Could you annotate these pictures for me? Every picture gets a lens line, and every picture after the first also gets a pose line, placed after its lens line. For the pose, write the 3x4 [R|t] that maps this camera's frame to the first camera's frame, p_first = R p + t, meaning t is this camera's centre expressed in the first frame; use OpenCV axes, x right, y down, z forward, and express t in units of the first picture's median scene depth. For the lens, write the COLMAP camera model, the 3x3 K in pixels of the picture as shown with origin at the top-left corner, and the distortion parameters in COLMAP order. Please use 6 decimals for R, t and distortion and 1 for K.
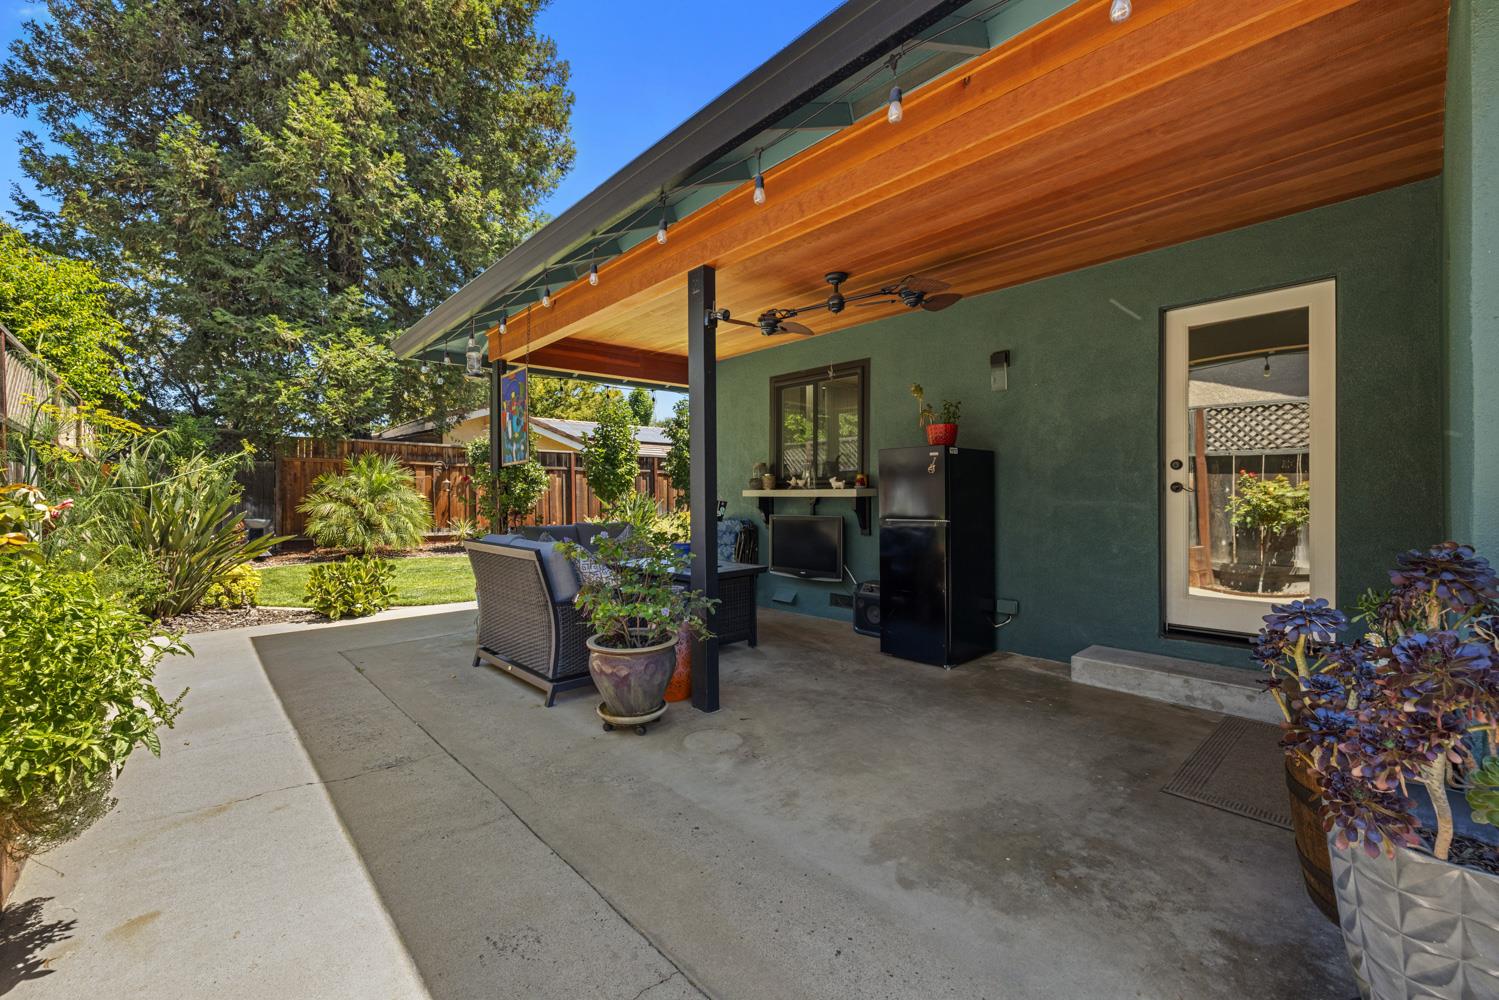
lens RADIAL K [[638.1, 0, 758.0], [0, 638.1, 498.6], [0, 0, 1]] dist [0.003798, 0.000092]
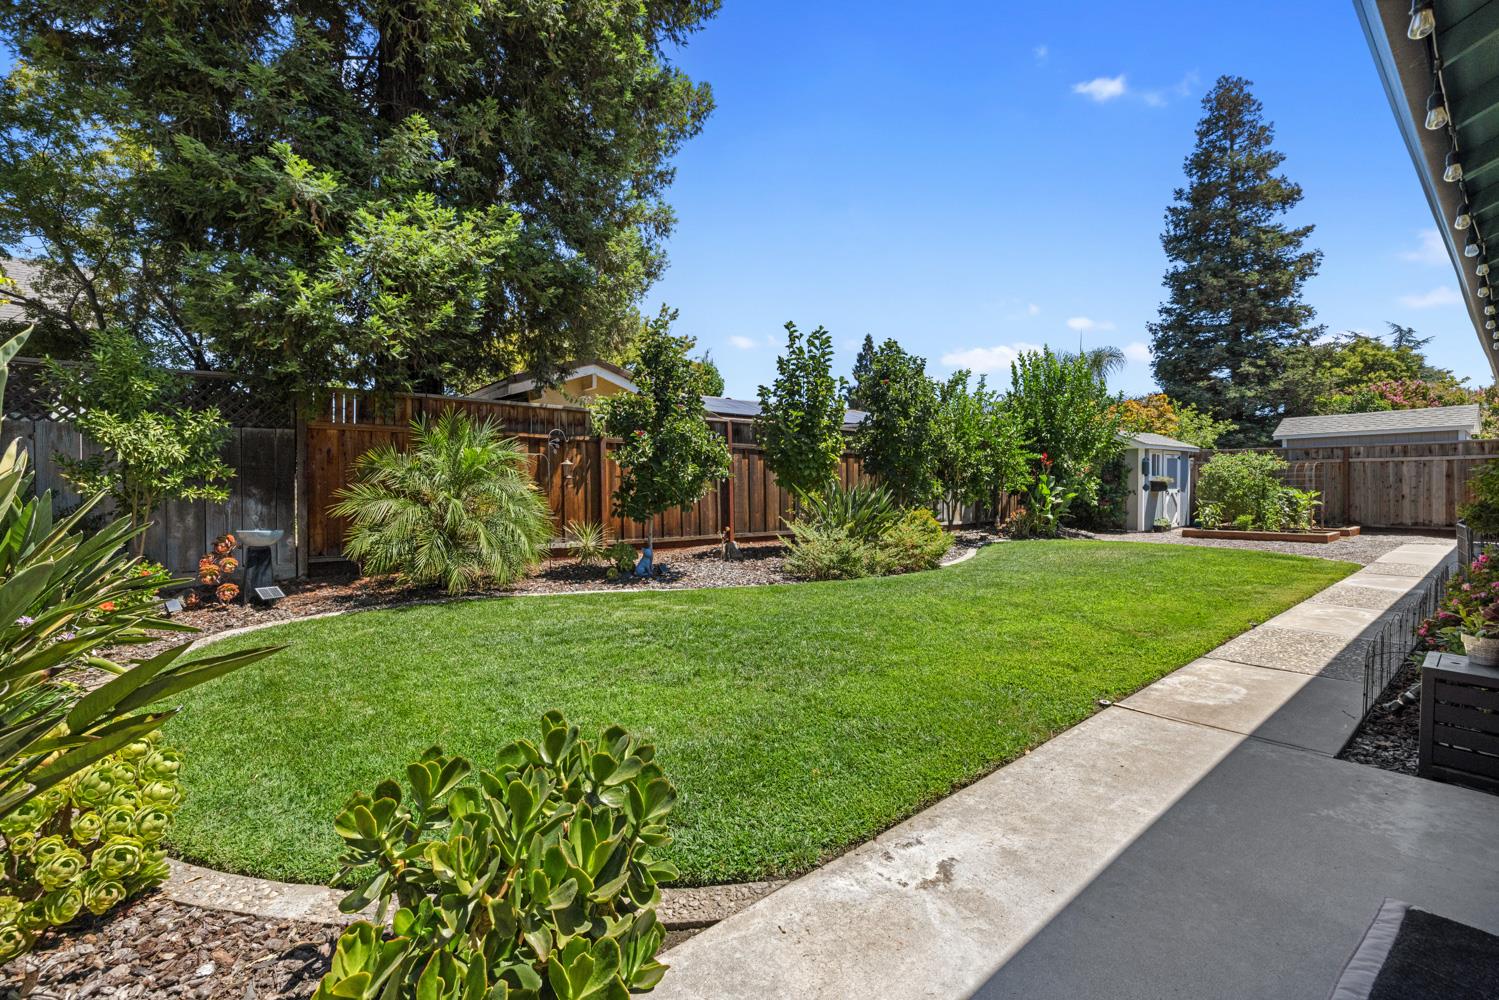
lens RADIAL K [[638.1, 0, 741.0], [0, 638.1, 500.1], [0, 0, 1]] dist [0.003798, 0.000092]
pose [[0.997197, -0.001511, -0.074800, -0.310497], [0.002788, 0.999852, 0.016977, -0.001235], [0.074763, -0.017138, 0.997054, 0.453550]]
